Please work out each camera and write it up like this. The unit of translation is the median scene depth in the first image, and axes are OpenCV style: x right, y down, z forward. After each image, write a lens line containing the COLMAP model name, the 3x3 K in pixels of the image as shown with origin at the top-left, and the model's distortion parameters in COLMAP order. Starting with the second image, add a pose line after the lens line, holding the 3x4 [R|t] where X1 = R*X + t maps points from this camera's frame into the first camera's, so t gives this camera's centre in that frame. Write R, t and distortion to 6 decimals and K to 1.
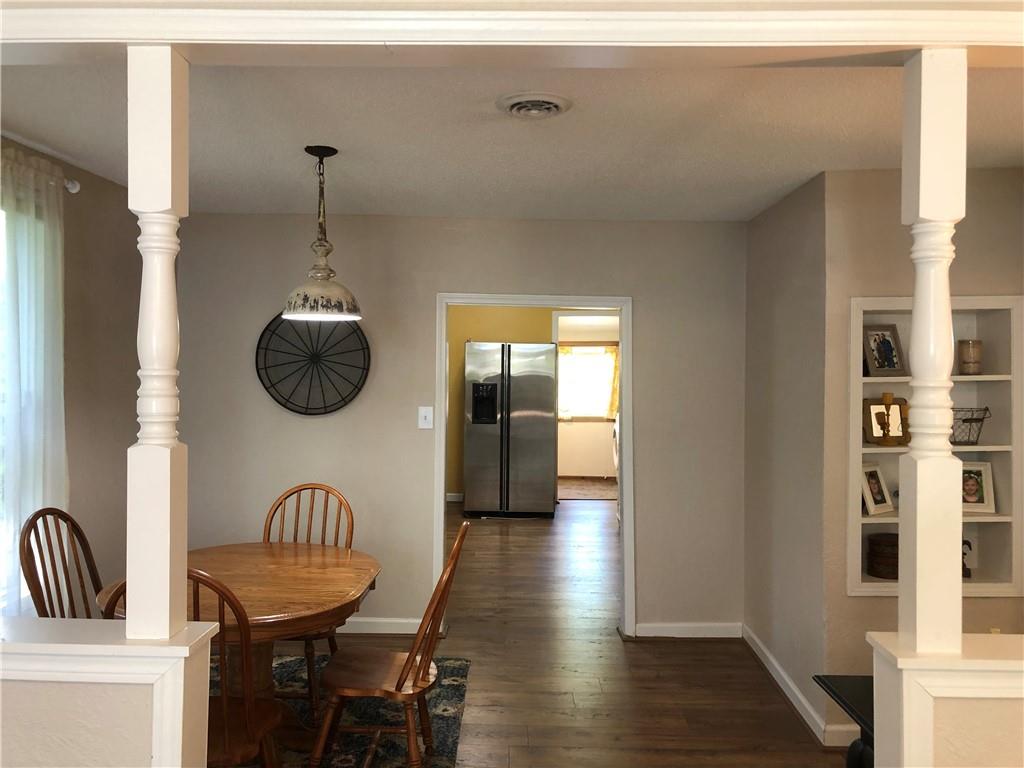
lens RADIAL K [[847.8, 0, 507.8], [0, 847.8, 379.7], [0, 0, 1]] dist [0.032848, -0.007218]
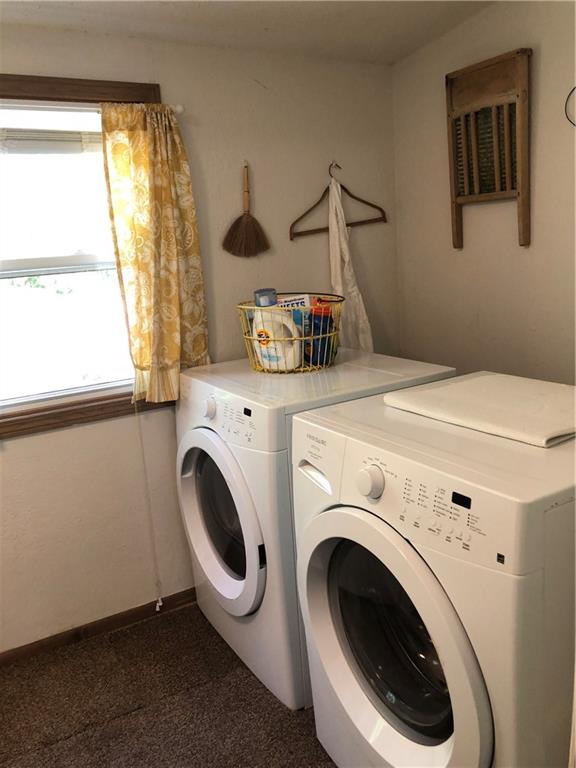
lens RADIAL K [[628.2, 0, 287.0], [0, 628.2, 374.8], [0, 0, 1]] dist [0.090246, -0.241488]
pose [[0.852638, -0.166276, 0.495339, 0.166976], [0.073272, 0.976696, 0.201734, 0.007013], [-0.517339, -0.135711, 0.844951, 2.272621]]
